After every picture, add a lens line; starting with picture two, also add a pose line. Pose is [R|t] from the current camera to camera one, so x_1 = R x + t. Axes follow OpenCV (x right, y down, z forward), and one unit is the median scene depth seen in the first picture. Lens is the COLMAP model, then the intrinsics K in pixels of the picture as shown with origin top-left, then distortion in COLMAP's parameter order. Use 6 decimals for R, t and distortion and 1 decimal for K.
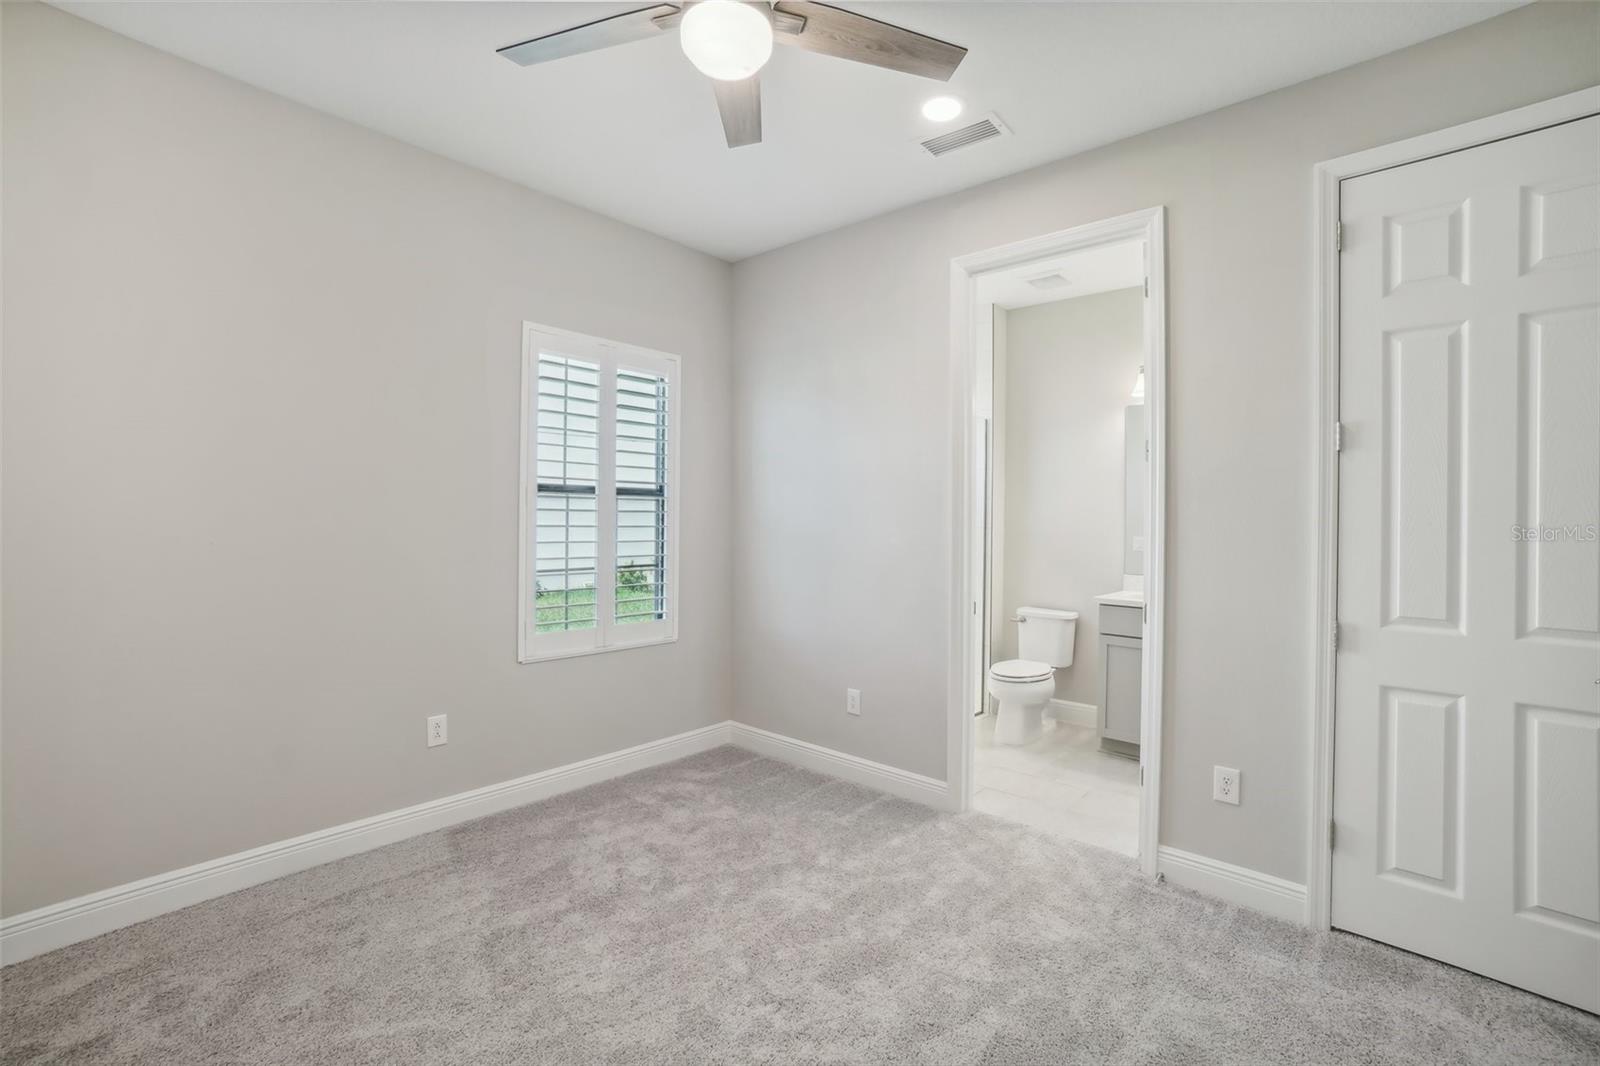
lens RADIAL K [[715.0, 0, 801.9], [0, 715.0, 512.9], [0, 0, 1]] dist [-0.036497, 0.000931]
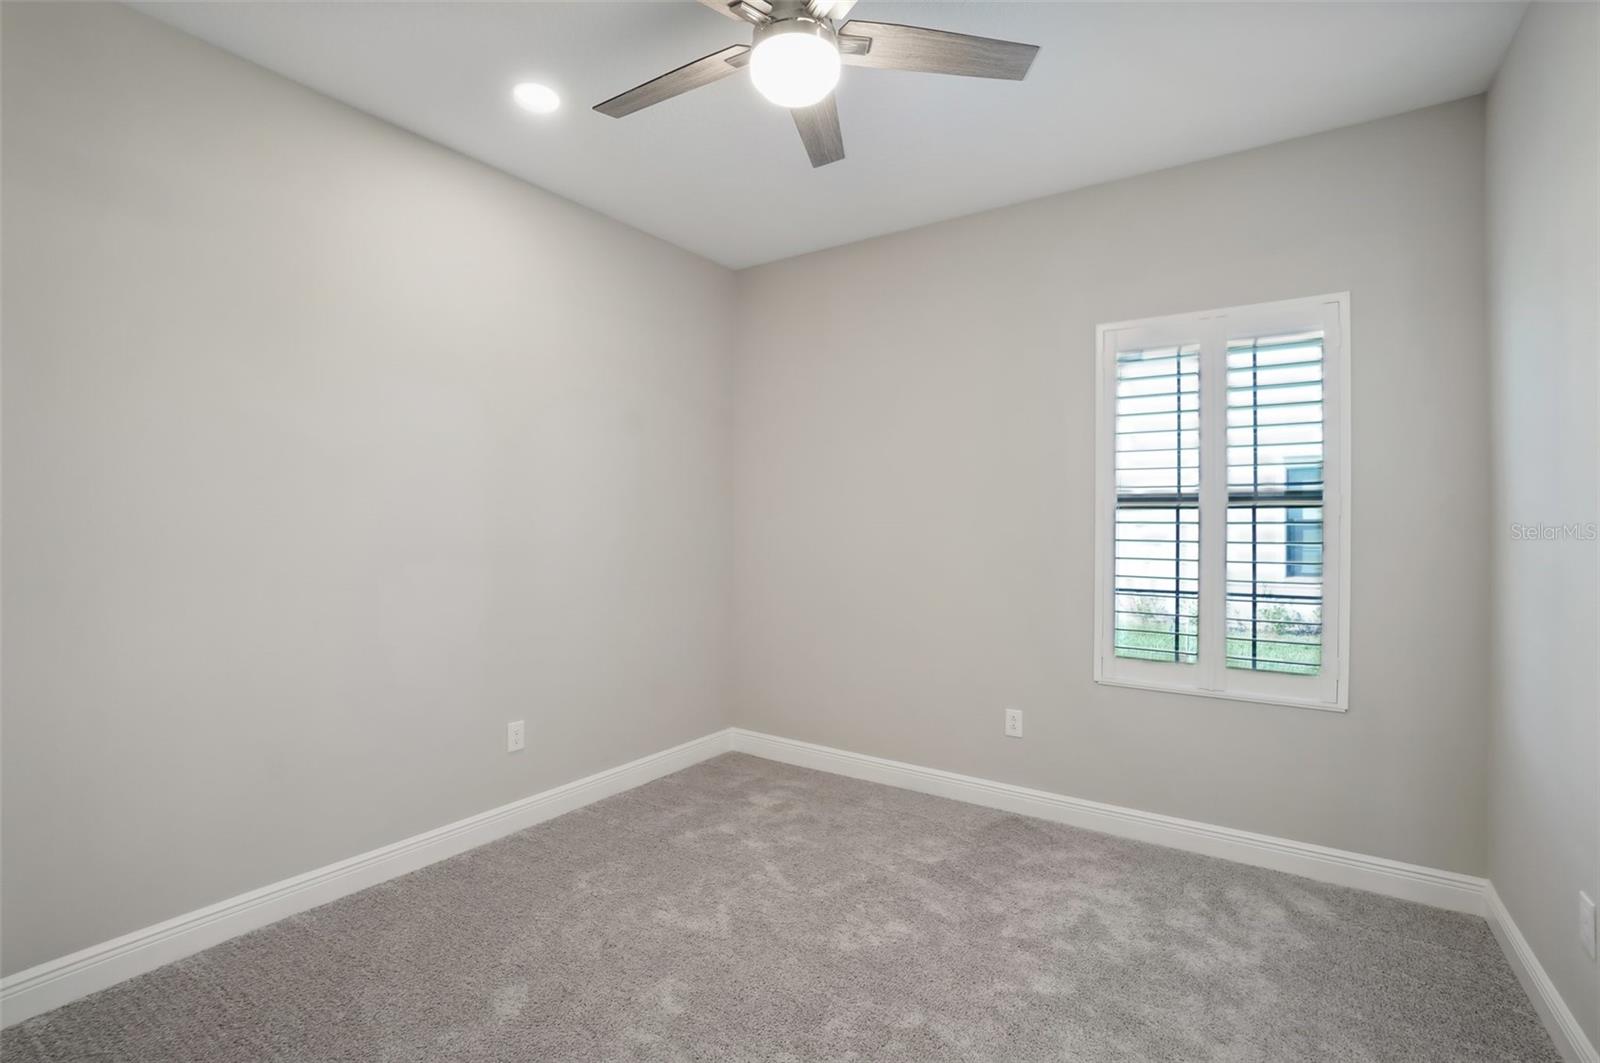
lens RADIAL K [[707.5, 0, 800.0], [0, 707.5, 531.5], [0, 0, 1]] dist [-0.012373, 0.000503]
pose [[0.145249, -0.010961, -0.989334, 0.475771], [0.002934, 0.999939, -0.010647, 0.015516], [0.989391, -0.001356, 0.145273, 0.445262]]
